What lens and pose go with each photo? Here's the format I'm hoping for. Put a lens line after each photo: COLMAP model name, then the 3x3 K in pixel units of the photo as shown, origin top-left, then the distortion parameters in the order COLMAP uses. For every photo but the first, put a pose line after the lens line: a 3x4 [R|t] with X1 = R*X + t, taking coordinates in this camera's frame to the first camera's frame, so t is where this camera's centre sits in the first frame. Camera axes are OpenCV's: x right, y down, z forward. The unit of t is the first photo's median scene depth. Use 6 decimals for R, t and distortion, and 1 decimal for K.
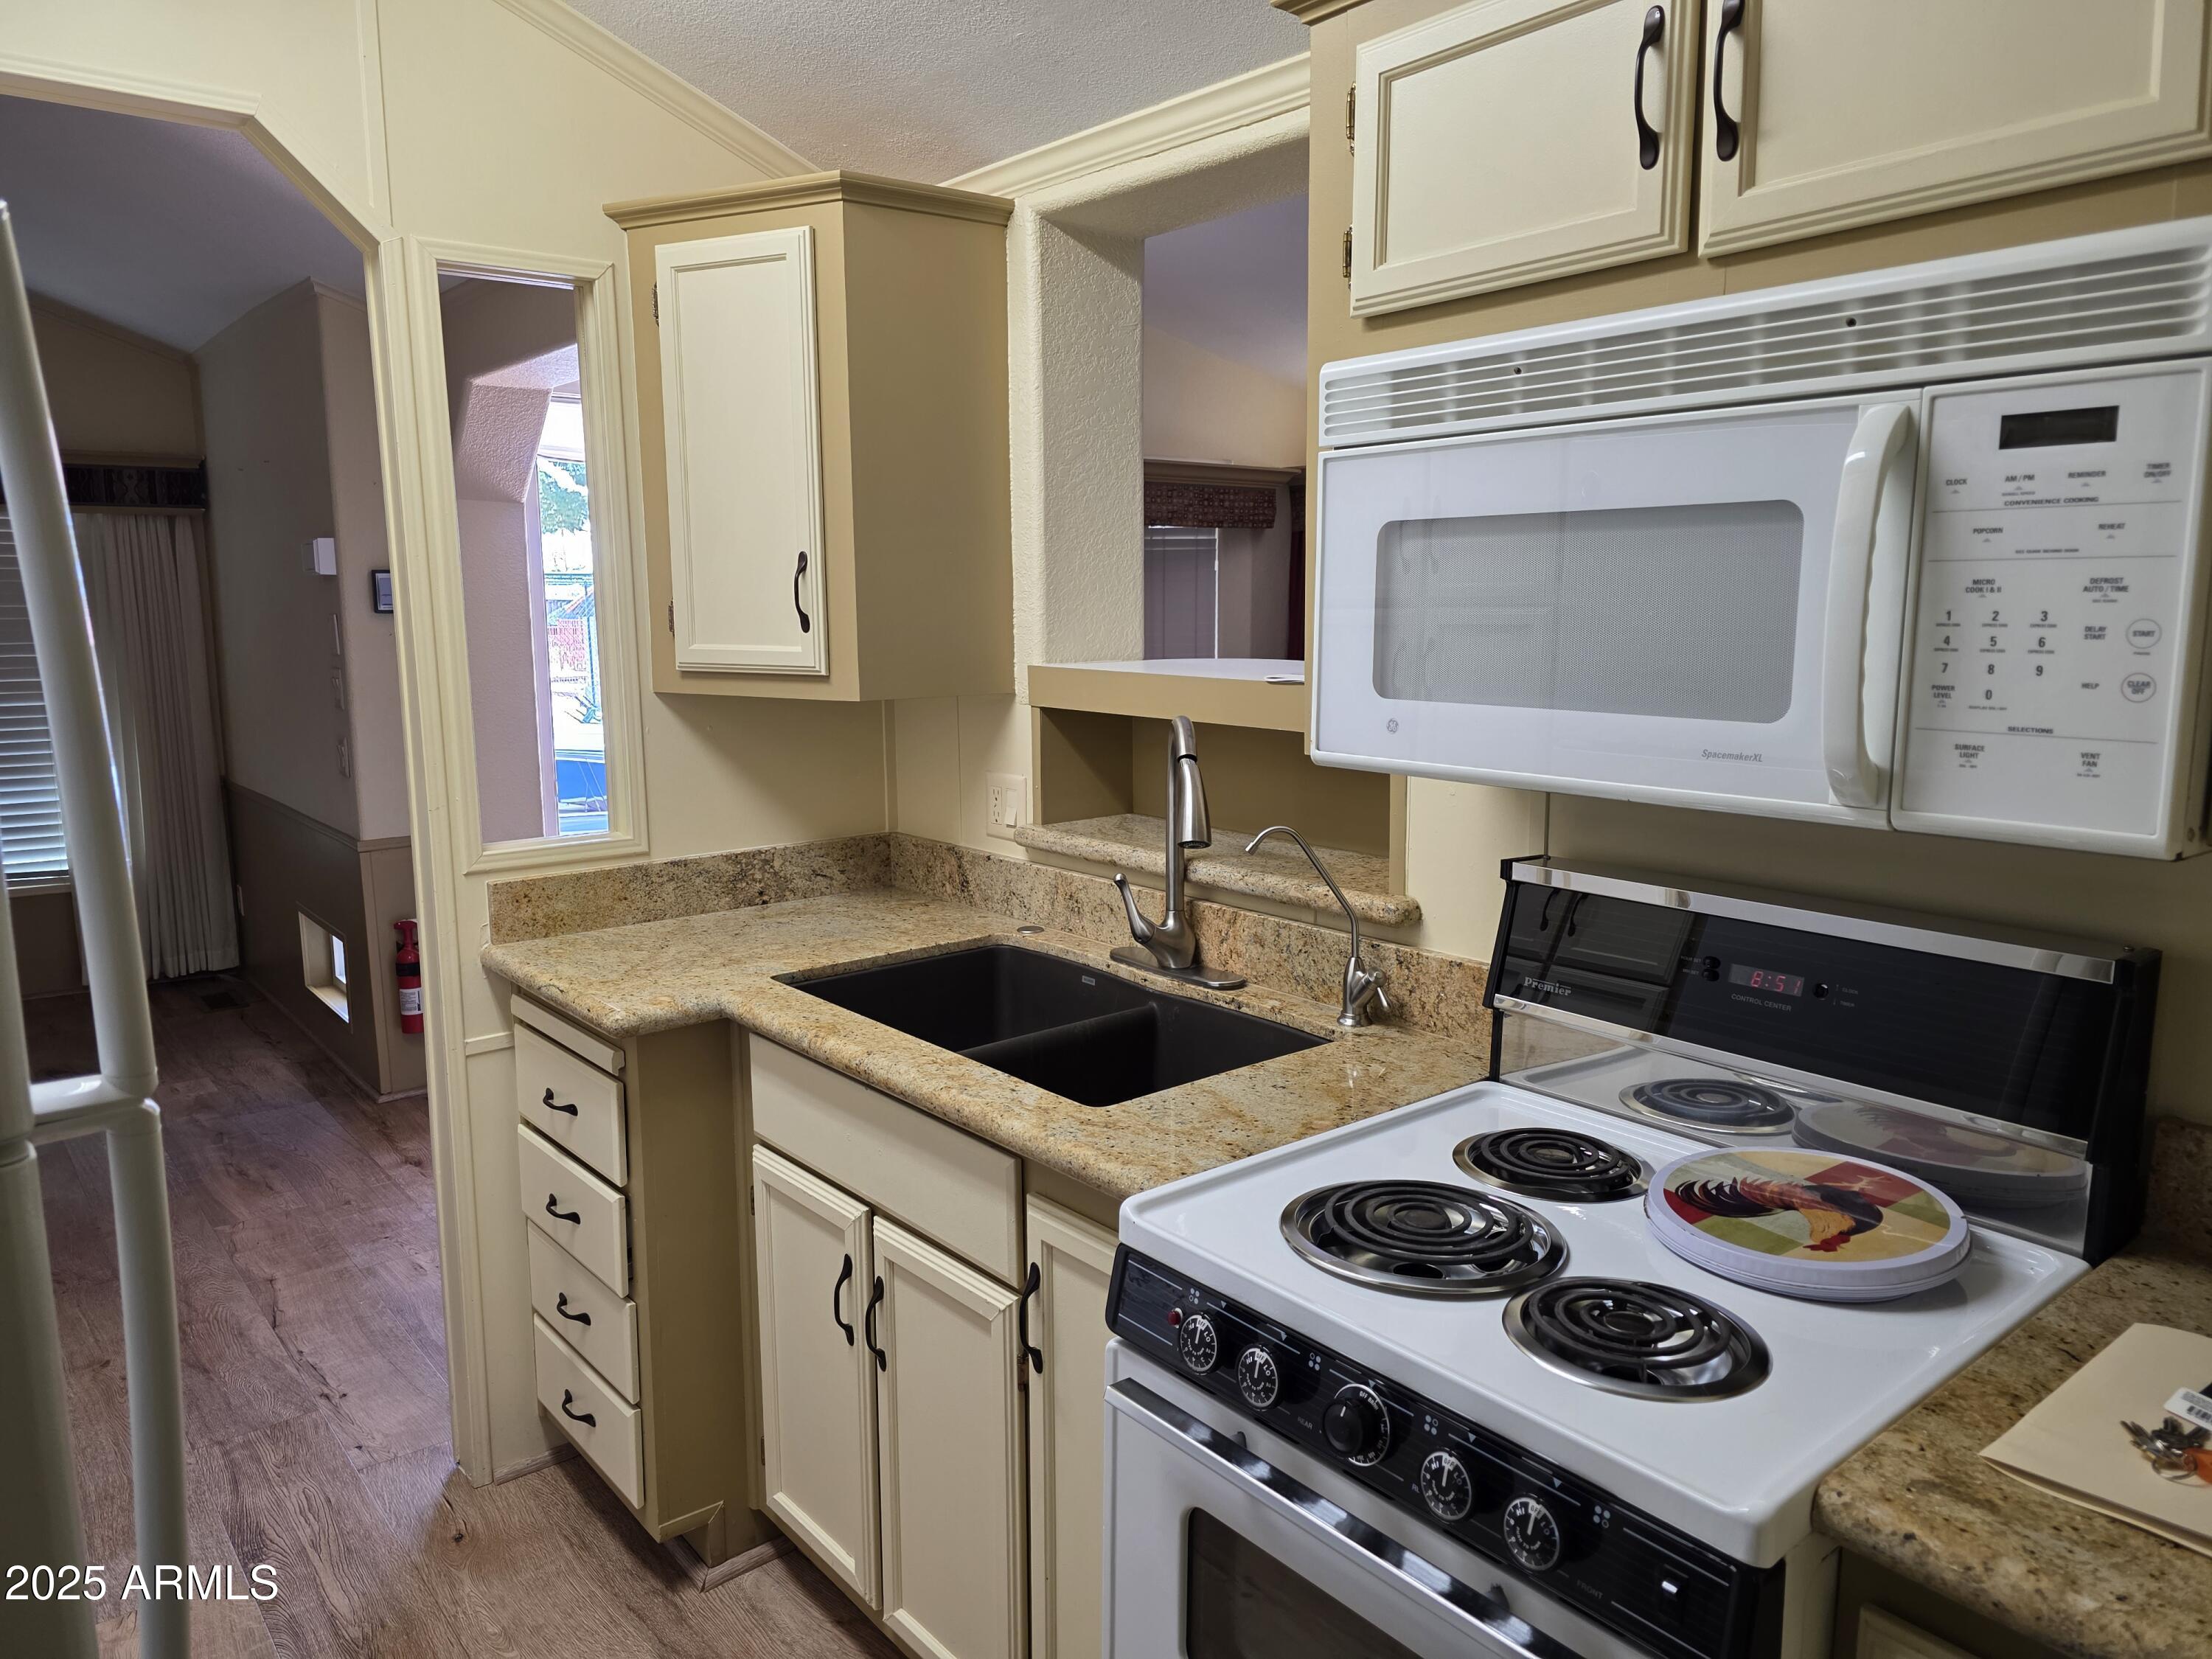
lens RADIAL K [[1479.1, 0, 1087.6], [0, 1479.1, 815.5], [0, 0, 1]] dist [0.028377, -0.025998]
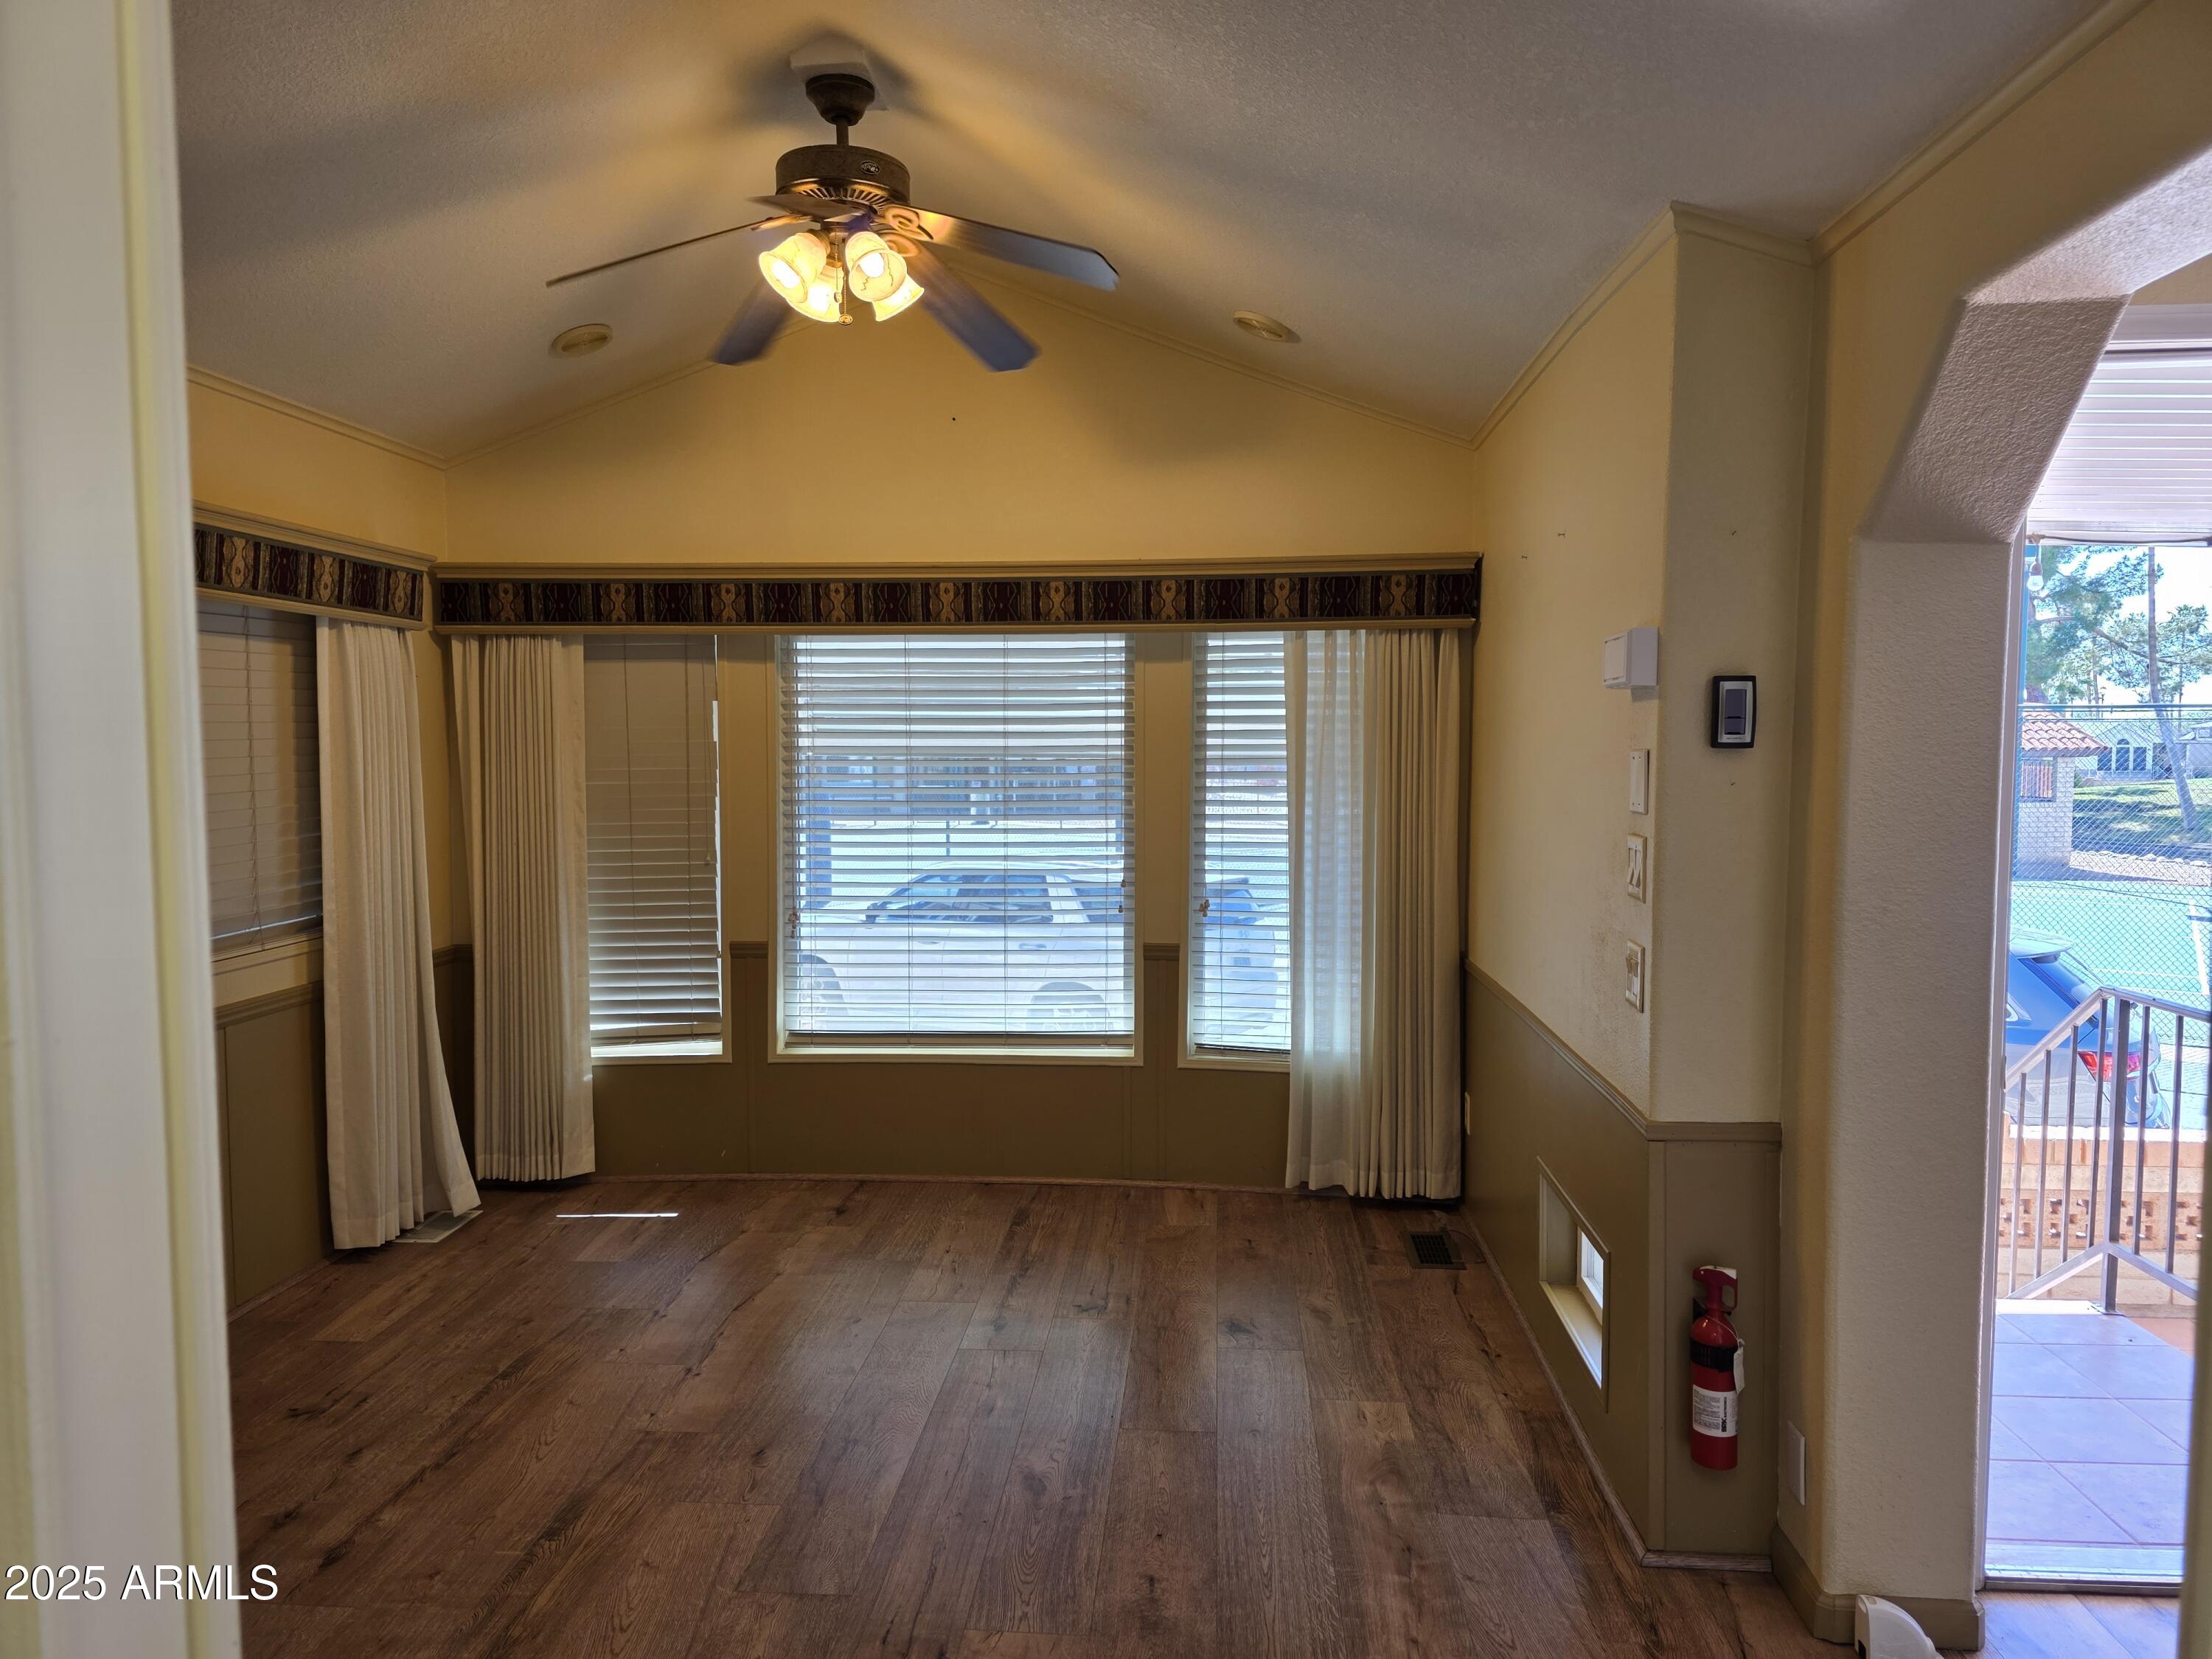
lens RADIAL K [[1479.1, 0, 1093.5], [0, 1479.1, 811.2], [0, 0, 1]] dist [0.028377, -0.025998]
pose [[0.713139, 0.042952, -0.699706, -0.182084], [-0.104592, 0.993469, -0.045615, -0.046563], [0.693176, 0.105714, 0.712973, 0.309704]]
